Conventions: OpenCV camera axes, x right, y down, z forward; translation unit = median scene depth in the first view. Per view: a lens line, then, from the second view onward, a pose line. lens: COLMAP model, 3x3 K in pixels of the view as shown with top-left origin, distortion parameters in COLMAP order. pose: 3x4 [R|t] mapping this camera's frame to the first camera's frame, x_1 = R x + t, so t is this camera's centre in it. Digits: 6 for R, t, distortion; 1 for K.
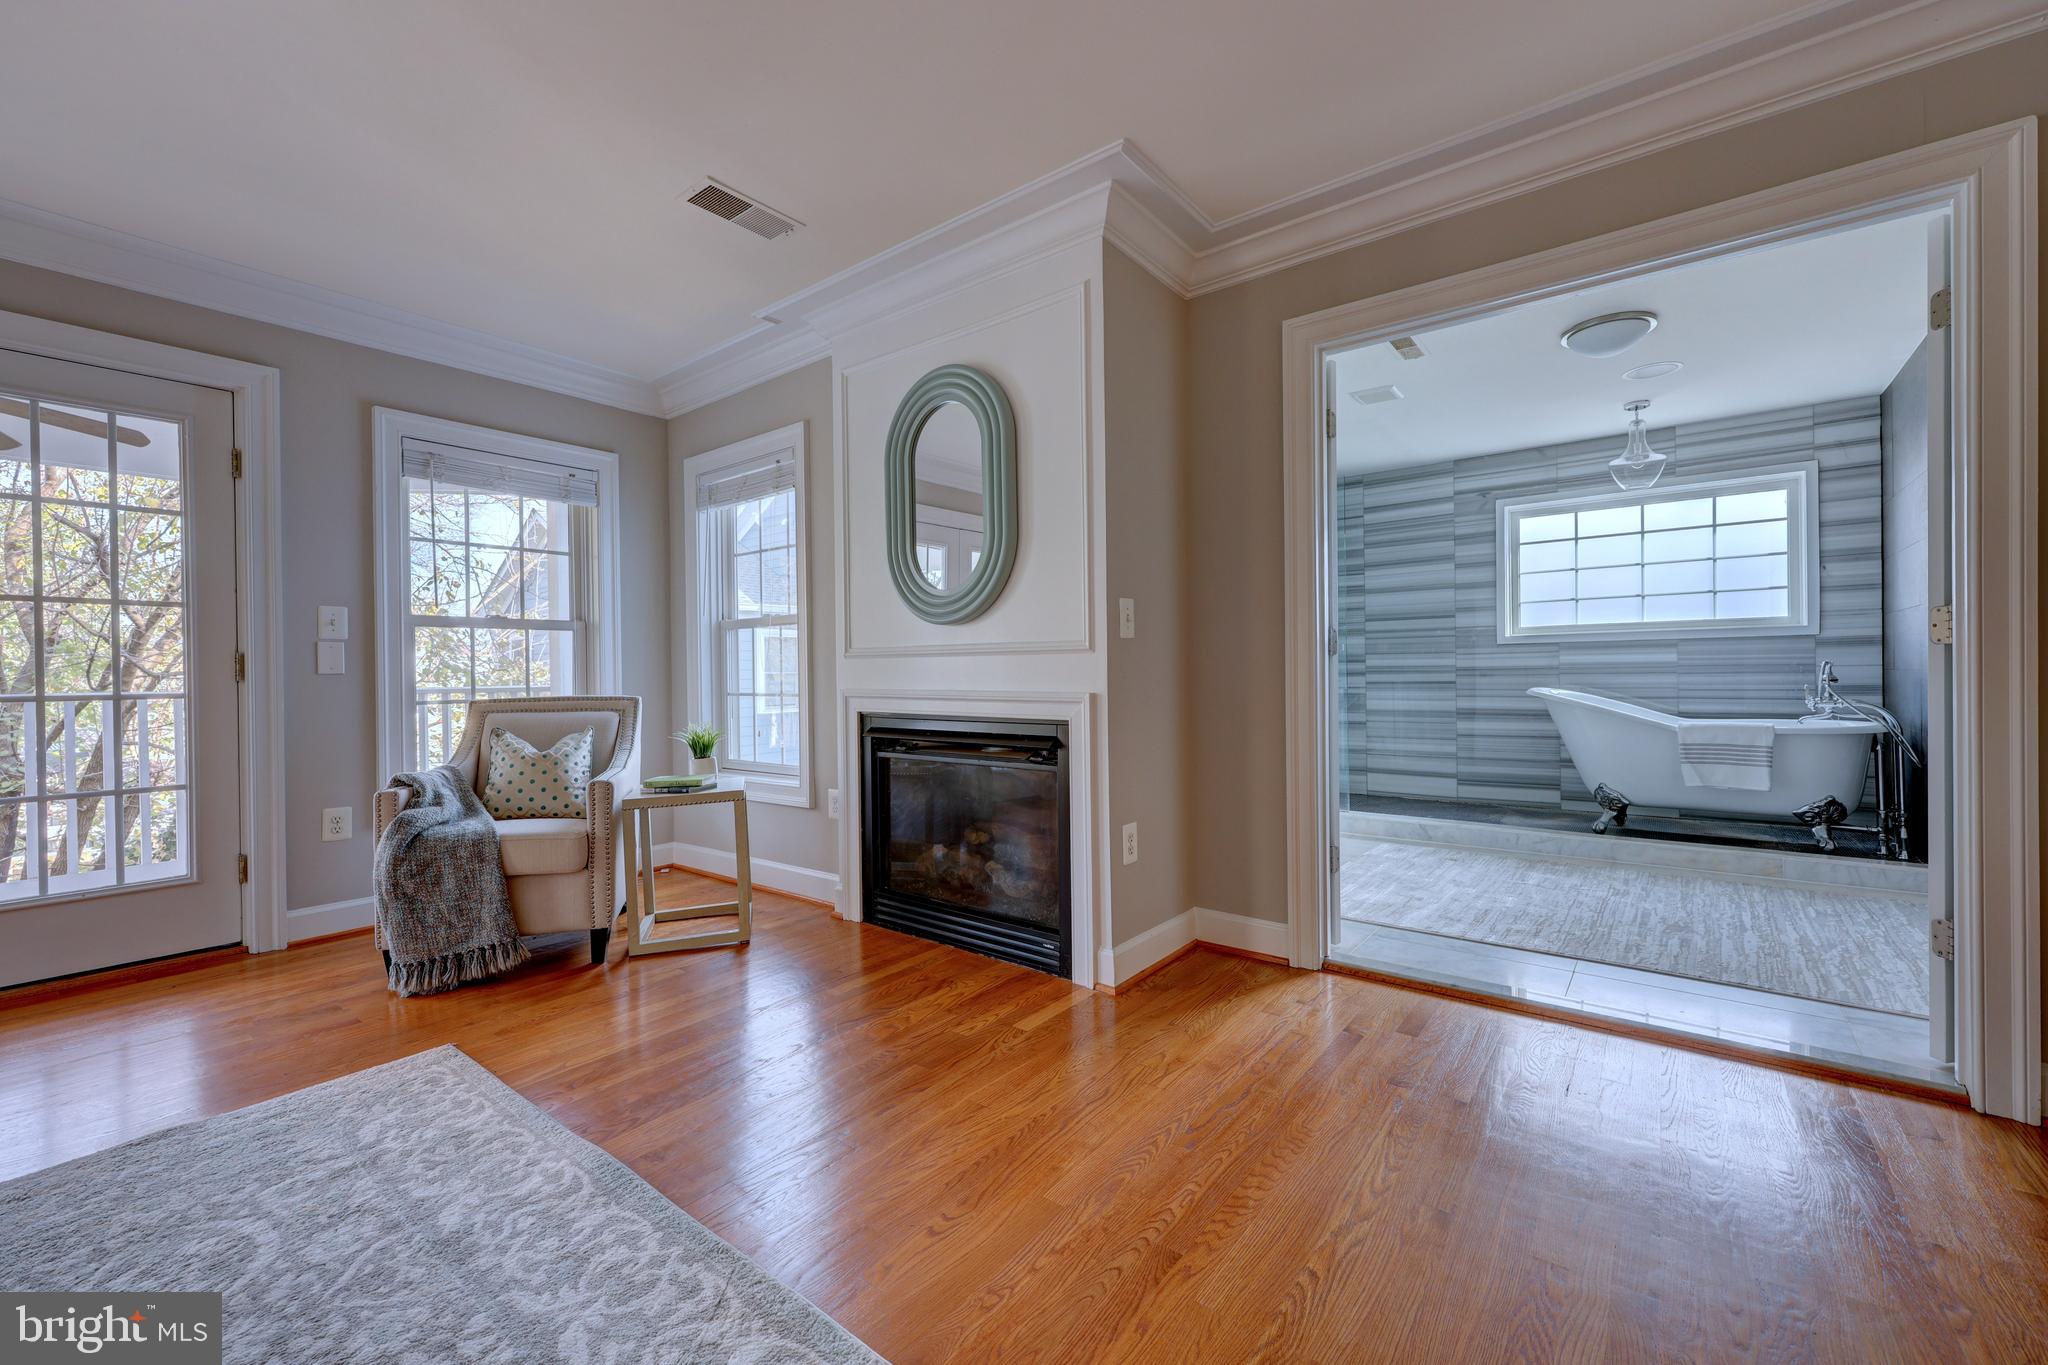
lens RADIAL K [[827.7, 0, 1030.9], [0, 827.7, 676.3], [0, 0, 1]] dist [-0.000960, -0.000227]
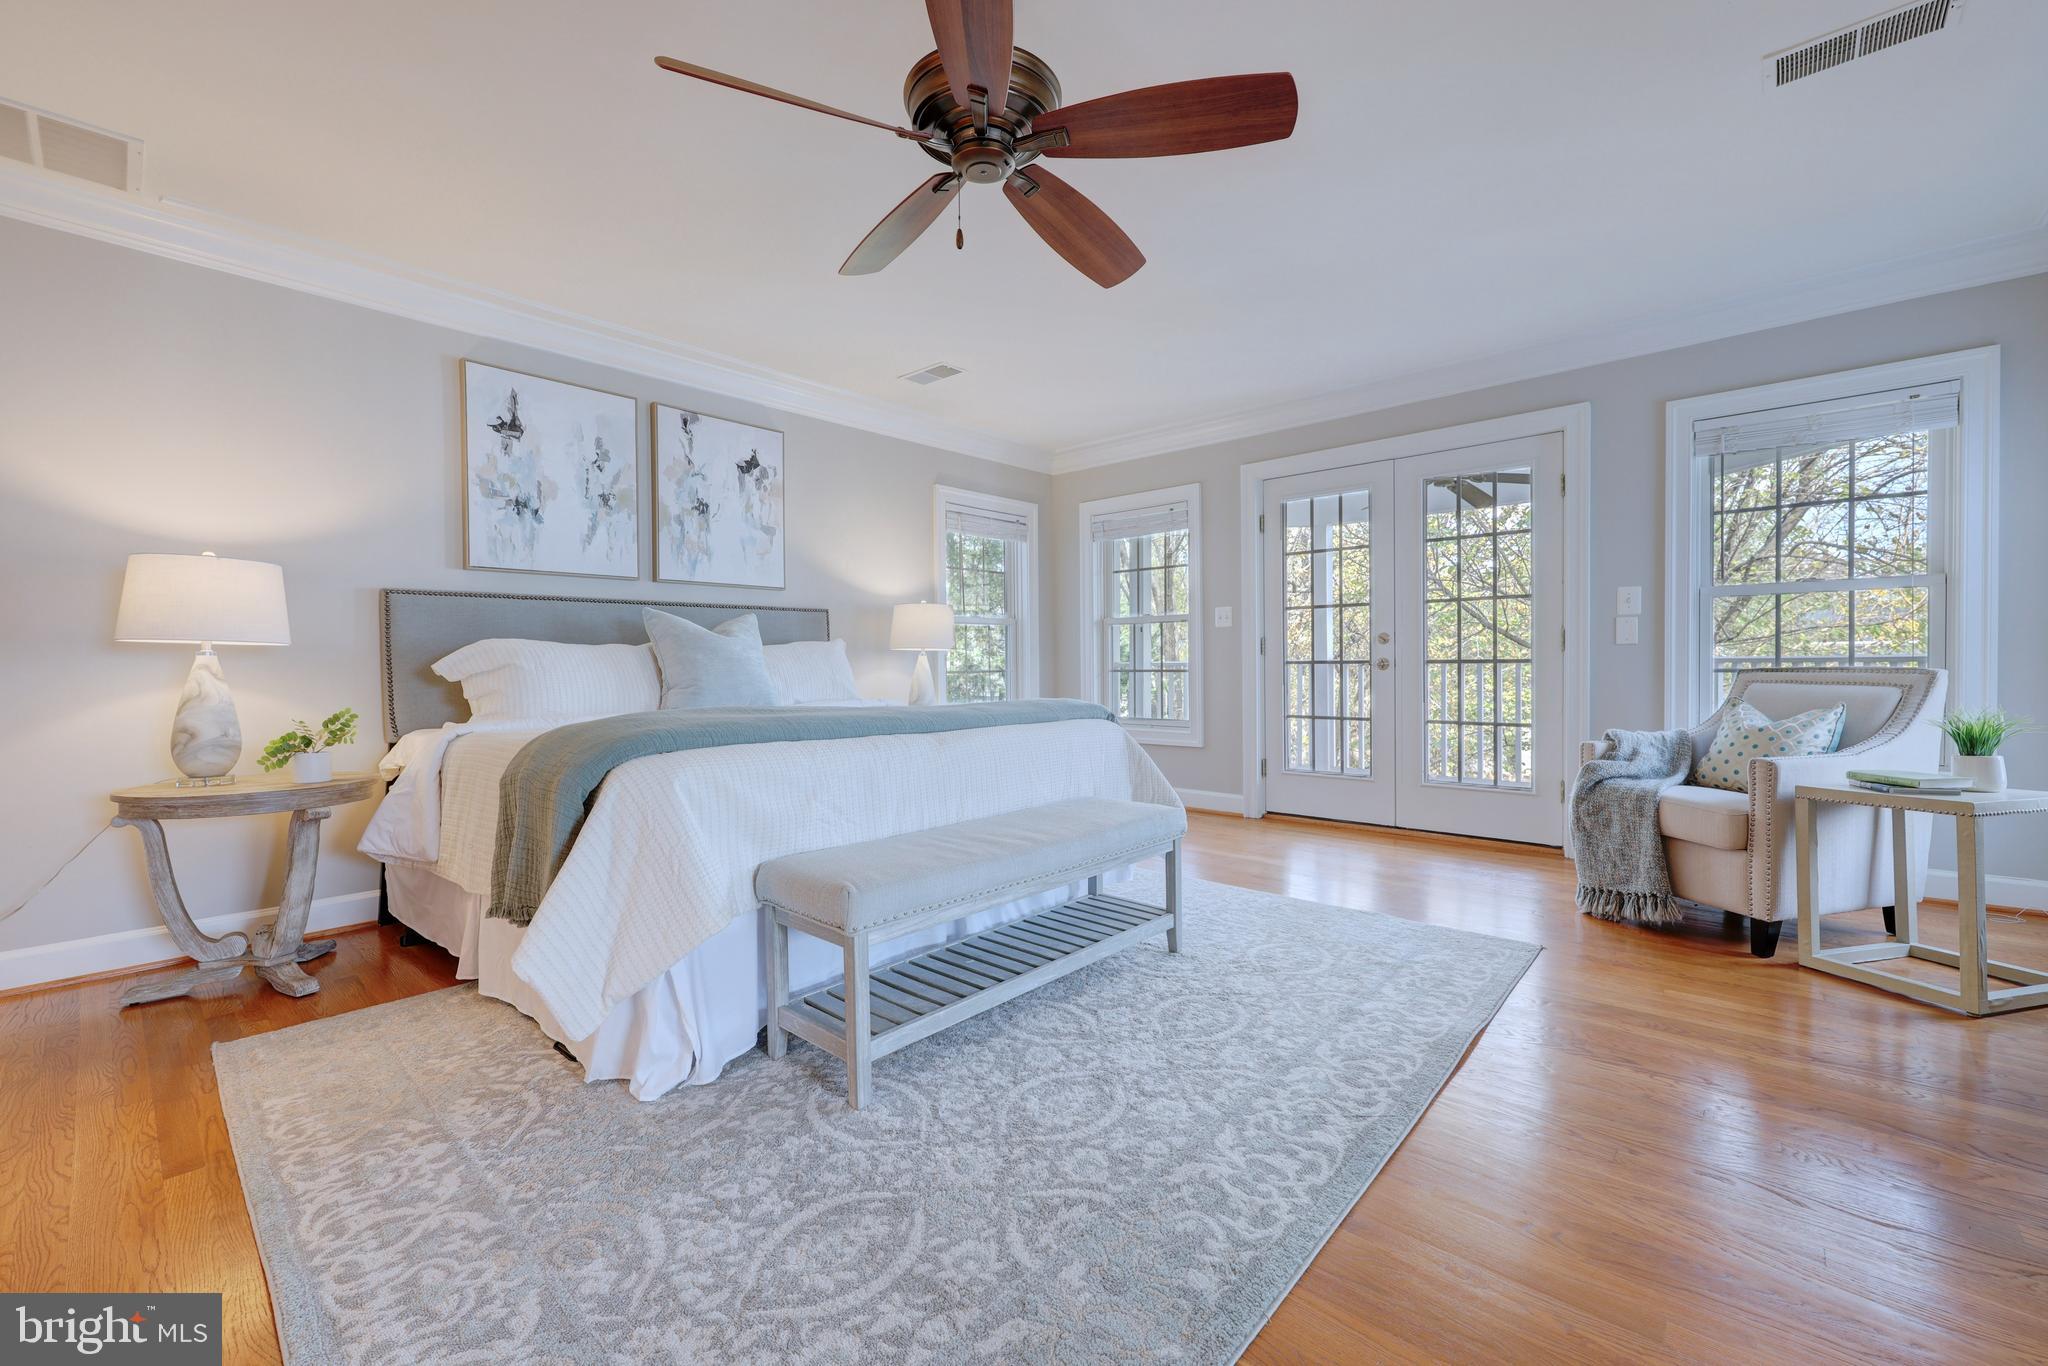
lens RADIAL K [[825.3, 0, 1032.9], [0, 825.3, 675.5], [0, 0, 1]] dist [0.000820, 0.000032]
pose [[-0.060362, 0.030515, -0.997710, 0.440767], [0.007242, 0.999520, 0.030133, 0.000183], [0.998150, -0.005407, -0.060554, 0.252979]]
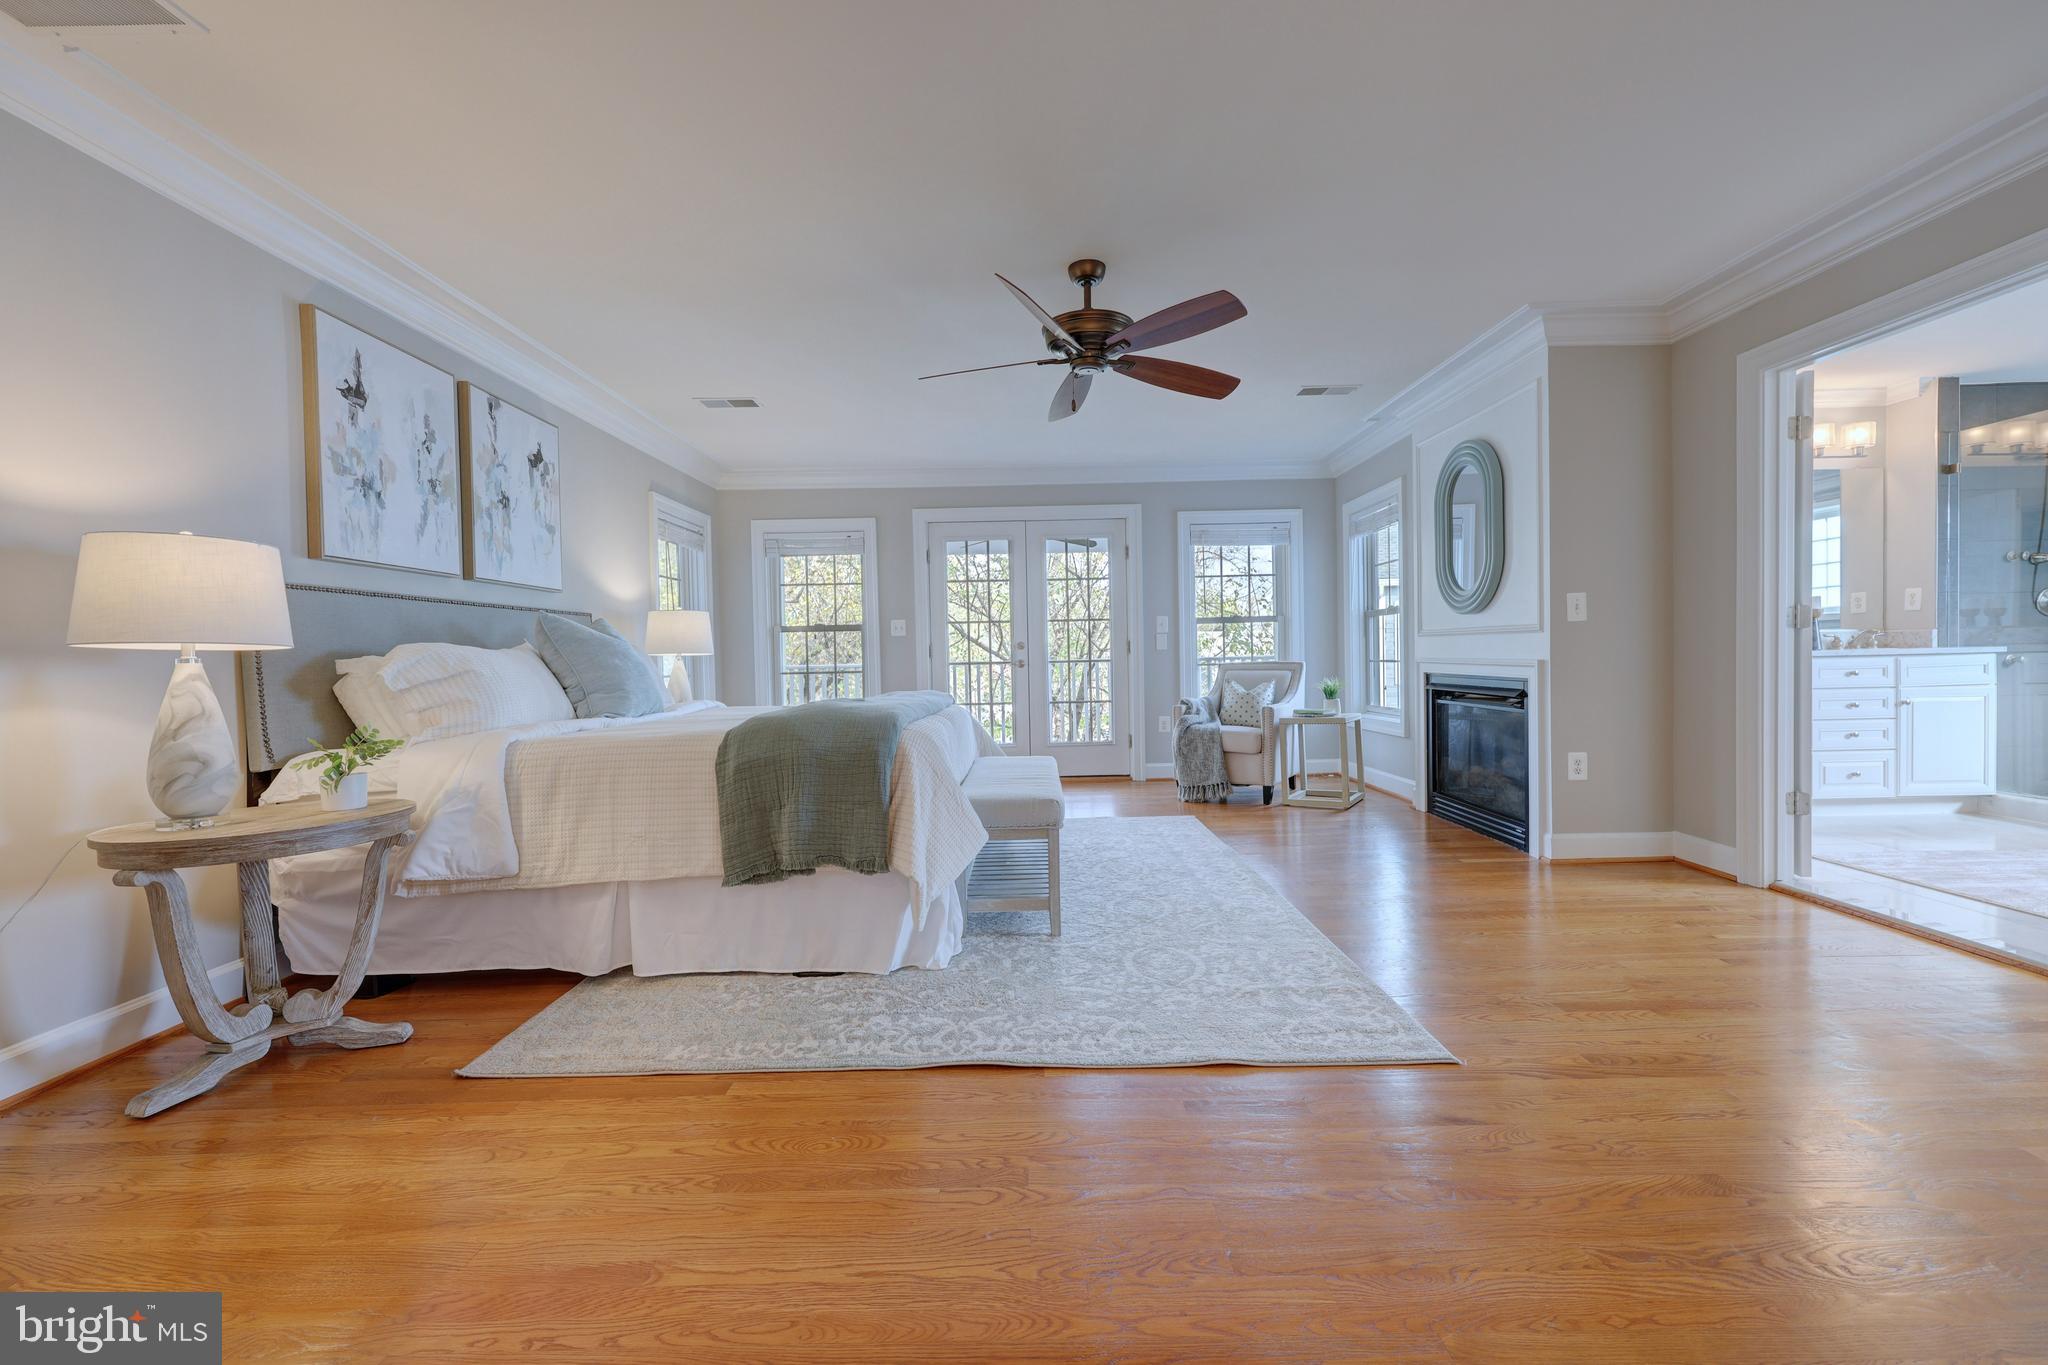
lens RADIAL K [[825.3, 0, 1032.9], [0, 825.3, 675.0], [0, 0, 1]] dist [0.000820, 0.000032]
pose [[0.624339, 0.017024, -0.780968, 0.601802], [0.009728, 0.999515, 0.029566, -0.004654], [0.781093, -0.026057, 0.623871, -0.568876]]
